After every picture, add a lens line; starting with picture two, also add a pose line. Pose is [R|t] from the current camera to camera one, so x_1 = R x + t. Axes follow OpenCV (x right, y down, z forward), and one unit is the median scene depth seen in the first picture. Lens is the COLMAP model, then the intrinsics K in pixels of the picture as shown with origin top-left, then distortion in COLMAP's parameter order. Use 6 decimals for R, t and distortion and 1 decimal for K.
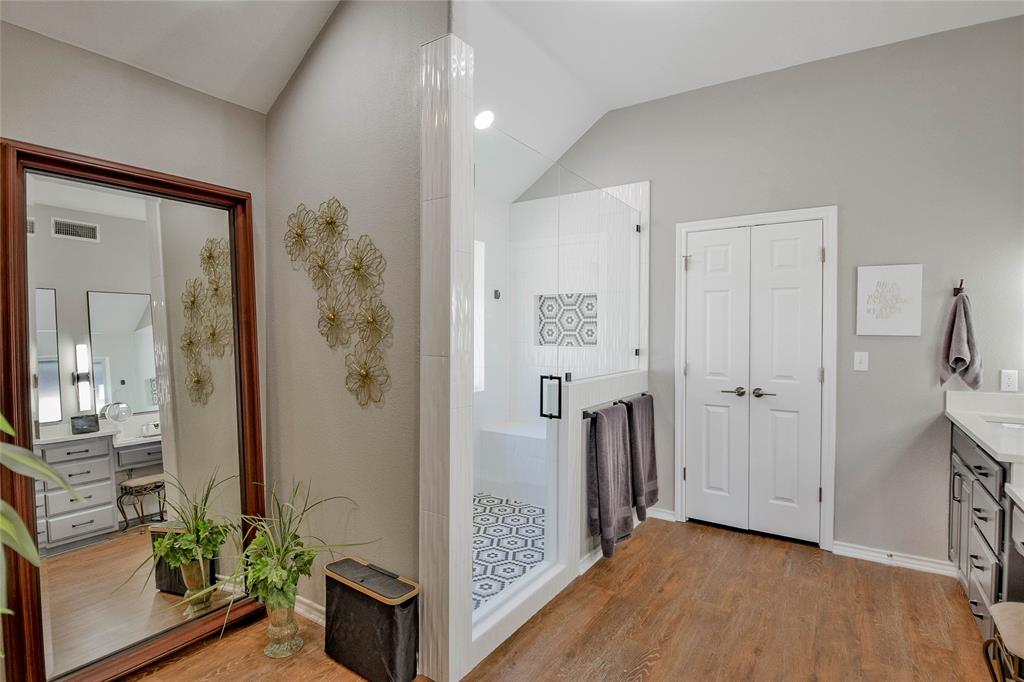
lens RADIAL K [[516.9, 0, 511.9], [0, 516.9, 338.7], [0, 0, 1]] dist [0.001522, -0.000135]
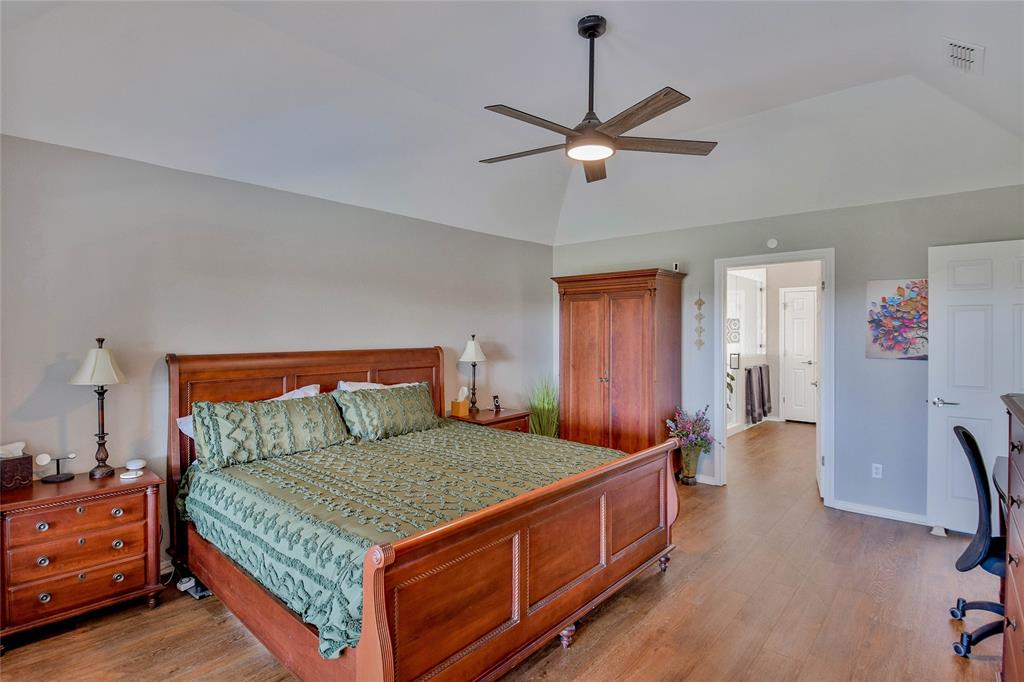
lens RADIAL K [[516.9, 0, 509.4], [0, 516.9, 340.2], [0, 0, 1]] dist [0.001522, -0.000135]
pose [[0.992215, 0.000911, -0.124529, -0.578820], [-0.000577, 0.999996, 0.002724, -0.004188], [0.124531, -0.002631, 0.992212, -1.398548]]
